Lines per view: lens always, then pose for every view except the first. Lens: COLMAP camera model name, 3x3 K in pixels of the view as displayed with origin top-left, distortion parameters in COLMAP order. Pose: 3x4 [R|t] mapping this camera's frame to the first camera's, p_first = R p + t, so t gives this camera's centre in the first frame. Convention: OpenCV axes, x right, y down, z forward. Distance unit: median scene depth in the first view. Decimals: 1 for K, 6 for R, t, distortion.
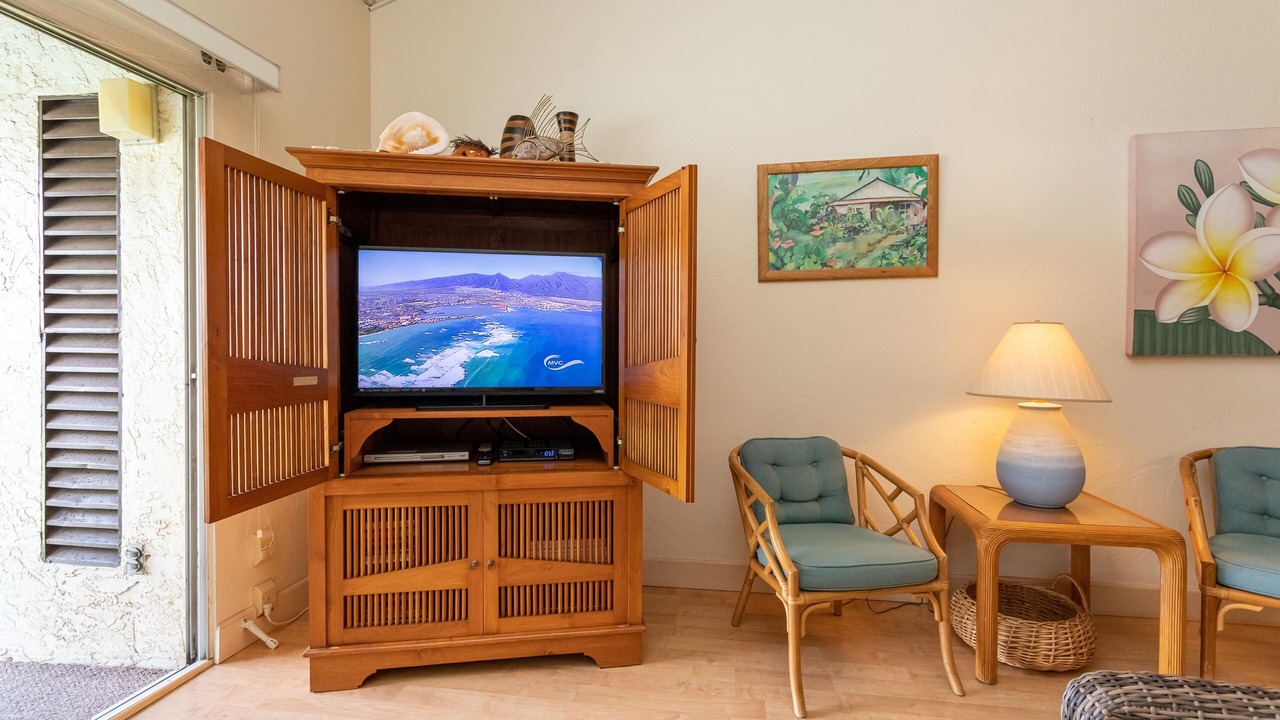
lens RADIAL K [[602.8, 0, 645.3], [0, 602.8, 357.8], [0, 0, 1]] dist [0.000366, 0.000951]
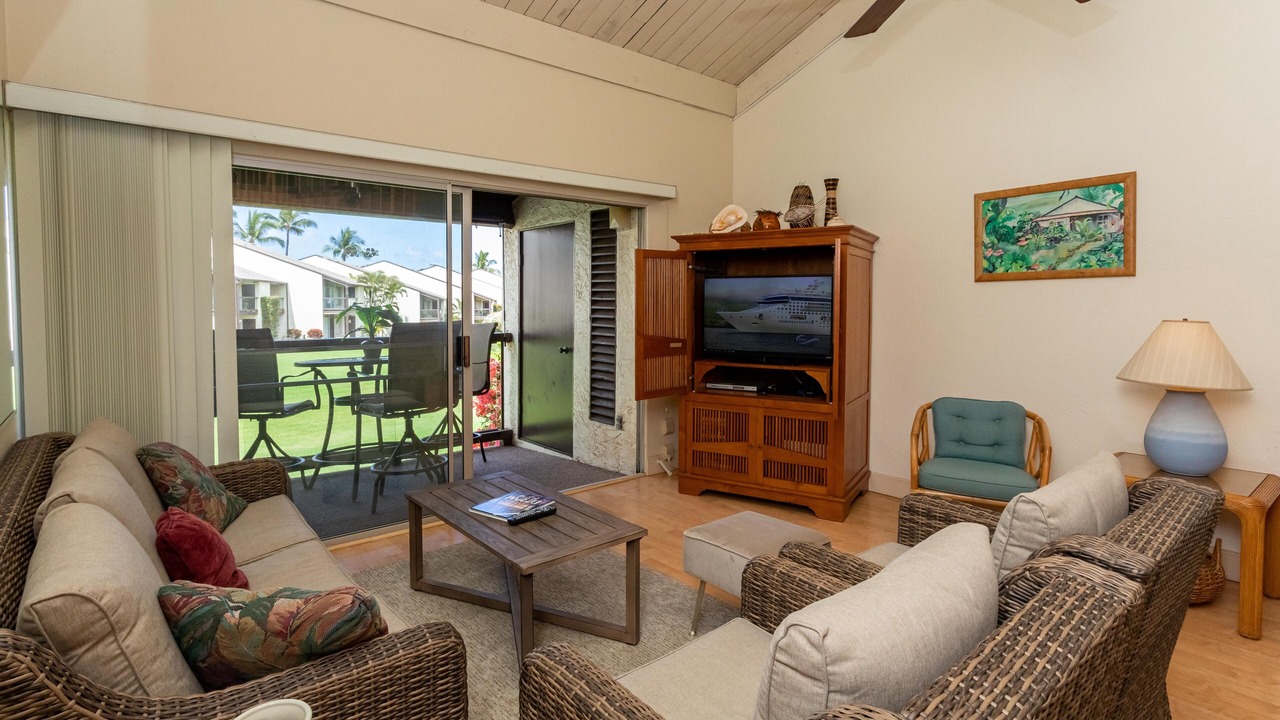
lens RADIAL K [[638.9, 0, 635.9], [0, 638.9, 328.4], [0, 0, 1]] dist [0.002408, 0.000698]
pose [[0.756470, 0.024806, -0.653558, 0.565795], [-0.012174, 0.999641, 0.023851, -0.050879], [0.653915, -0.010086, 0.756501, -0.569623]]
